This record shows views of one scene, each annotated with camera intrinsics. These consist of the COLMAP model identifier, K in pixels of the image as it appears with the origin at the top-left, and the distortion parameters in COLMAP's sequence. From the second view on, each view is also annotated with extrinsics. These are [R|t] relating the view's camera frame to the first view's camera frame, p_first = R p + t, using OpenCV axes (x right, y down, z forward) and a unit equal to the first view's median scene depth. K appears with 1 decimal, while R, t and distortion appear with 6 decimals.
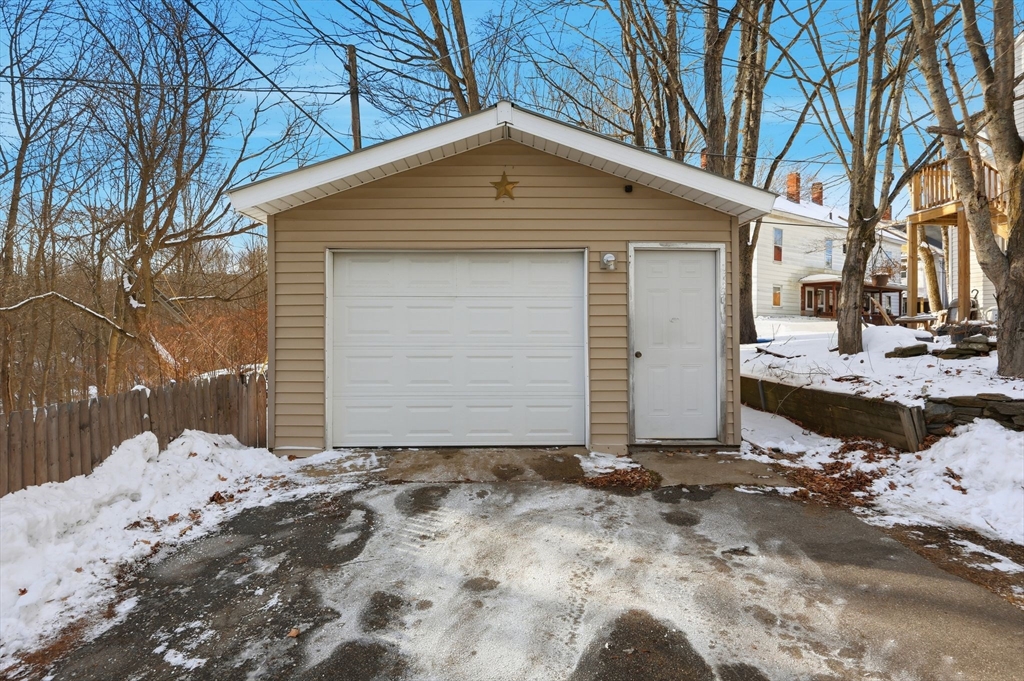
lens RADIAL K [[528.4, 0, 508.5], [0, 528.4, 330.1], [0, 0, 1]] dist [0.000062, -0.000120]
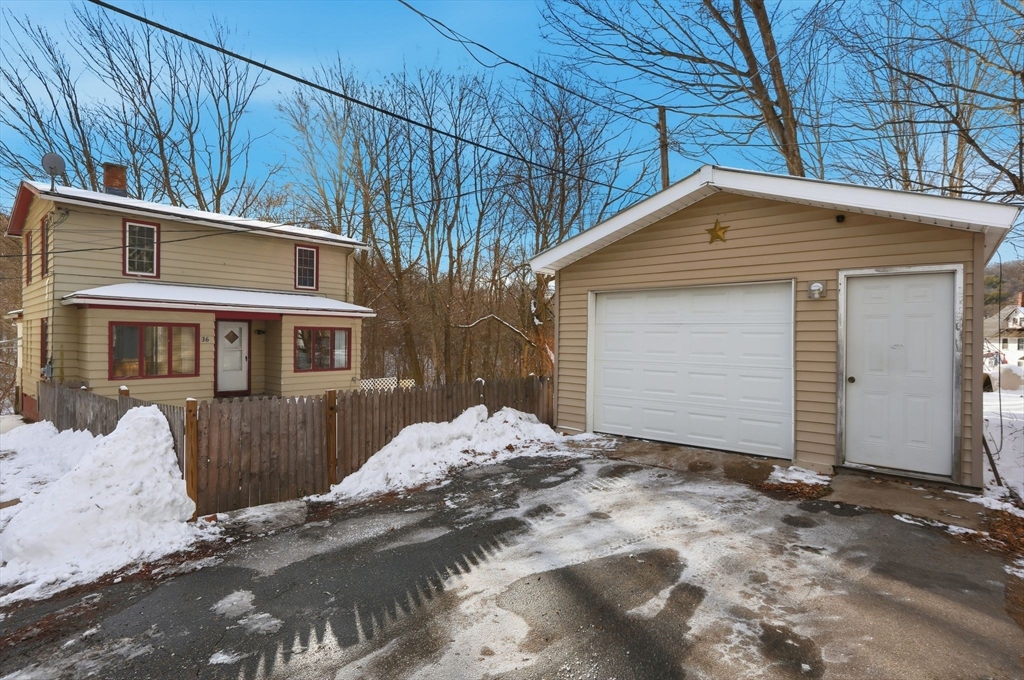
lens RADIAL K [[528.4, 0, 515.7], [0, 528.4, 344.7], [0, 0, 1]] dist [0.000062, -0.000120]
pose [[0.752718, 0.020286, -0.658031, 0.523790], [-0.014056, 0.999793, 0.014744, -0.033104], [0.658194, -0.001849, 0.752847, -0.236688]]
